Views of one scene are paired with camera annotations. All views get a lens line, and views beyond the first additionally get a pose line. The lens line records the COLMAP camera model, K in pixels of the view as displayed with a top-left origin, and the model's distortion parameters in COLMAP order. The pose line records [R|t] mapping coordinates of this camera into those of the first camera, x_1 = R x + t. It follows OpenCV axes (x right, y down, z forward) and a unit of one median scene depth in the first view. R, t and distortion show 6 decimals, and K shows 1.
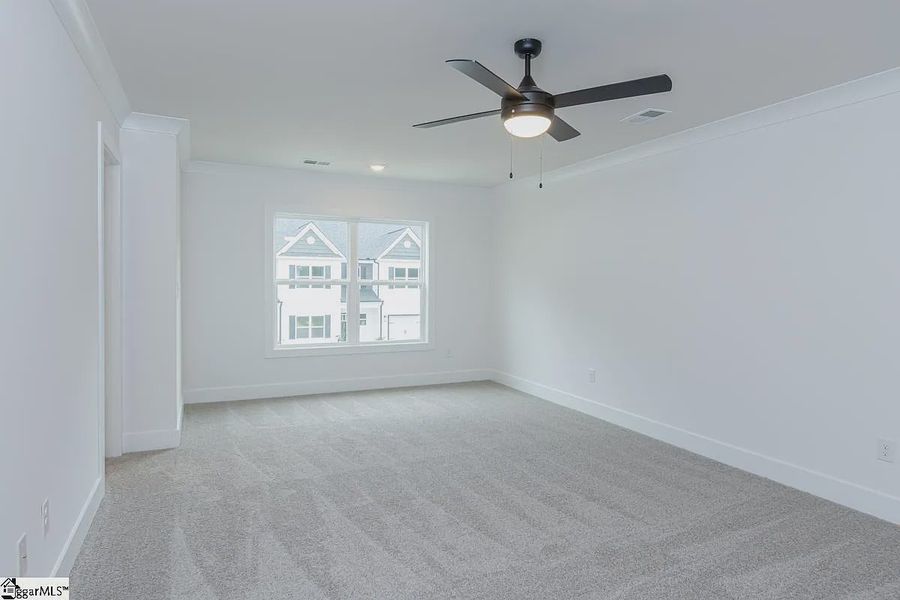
lens RADIAL K [[541.5, 0, 451.8], [0, 541.5, 297.6], [0, 0, 1]] dist [0.000955, 0.000173]
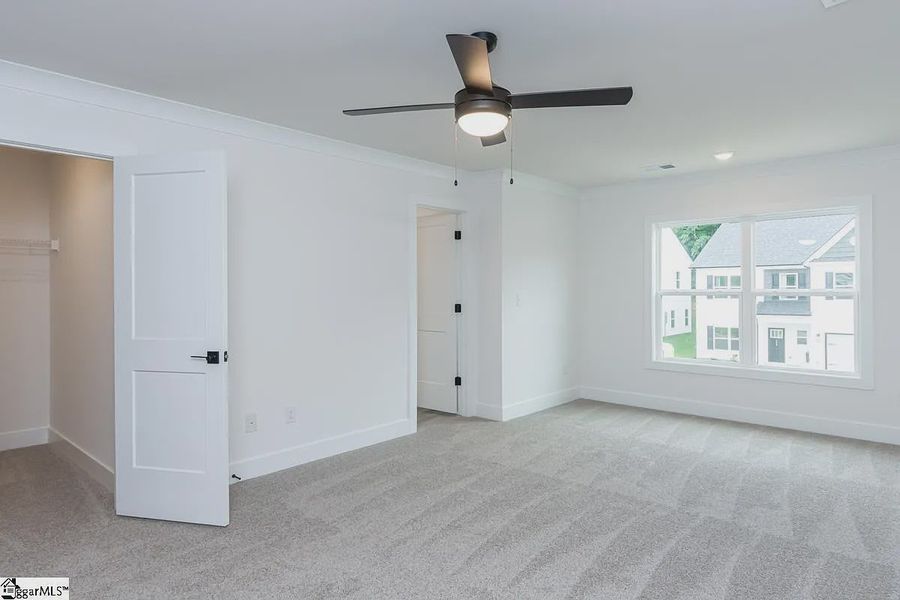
lens RADIAL K [[541.5, 0, 451.8], [0, 541.5, 297.6], [0, 0, 1]] dist [0.000955, 0.000173]
pose [[0.374557, 0.000400, -0.927204, 0.421208], [-0.020300, 0.999764, -0.007769, -0.004701], [0.926982, 0.021732, 0.374476, 0.261668]]
